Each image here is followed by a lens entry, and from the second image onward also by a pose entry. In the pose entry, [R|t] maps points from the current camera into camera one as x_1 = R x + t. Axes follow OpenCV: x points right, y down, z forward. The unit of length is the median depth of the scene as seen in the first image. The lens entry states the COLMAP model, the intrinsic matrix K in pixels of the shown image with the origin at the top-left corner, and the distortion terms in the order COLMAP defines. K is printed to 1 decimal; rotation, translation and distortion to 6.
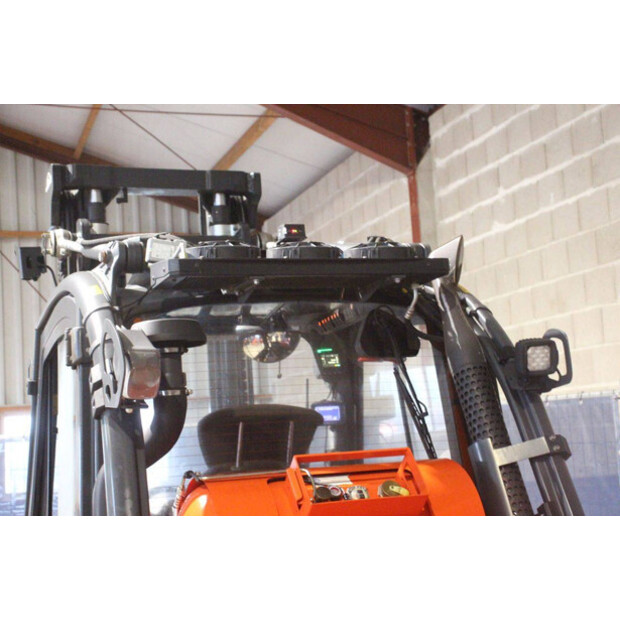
lens RADIAL K [[1067.2, 0, 310.0], [0, 1067.2, 310.0], [0, 0, 1]] dist [0.174627, 0.095210]
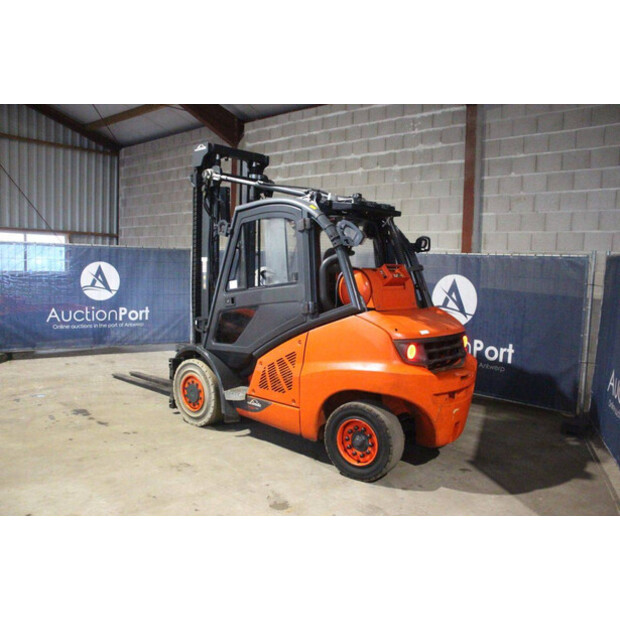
lens RADIAL K [[553.2, 0, 310.0], [0, 553.2, 310.0], [0, 0, 1]] dist [-0.144878, 0.170436]
pose [[0.872578, 0.047426, 0.486168, -0.997396], [-0.140310, 0.977668, 0.156457, 0.026708], [-0.467890, -0.204735, 0.859745, -0.459599]]
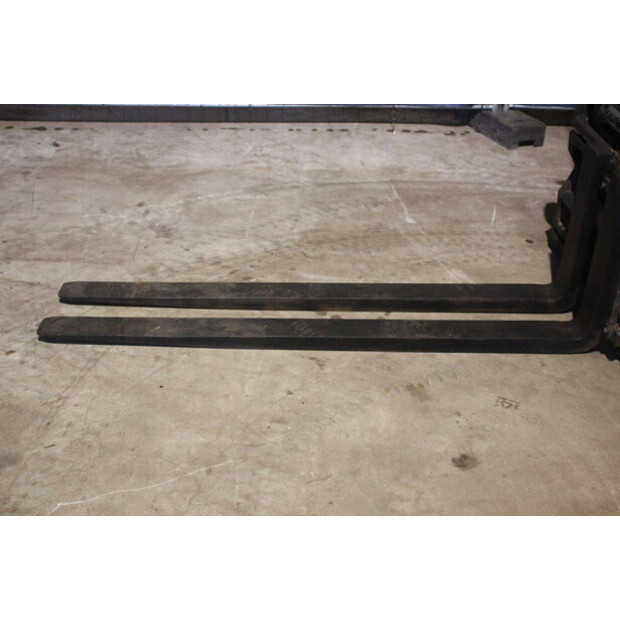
lens RADIAL K [[800.7, 0, 310.0], [0, 800.7, 310.0], [0, 0, 1]] dist [0.021592, 0.020644]
pose [[0.330490, -0.418249, 0.846076, -1.249324], [-0.156634, 0.859710, 0.486172, 0.340913], [-0.930721, -0.293200, 0.218614, 1.758892]]
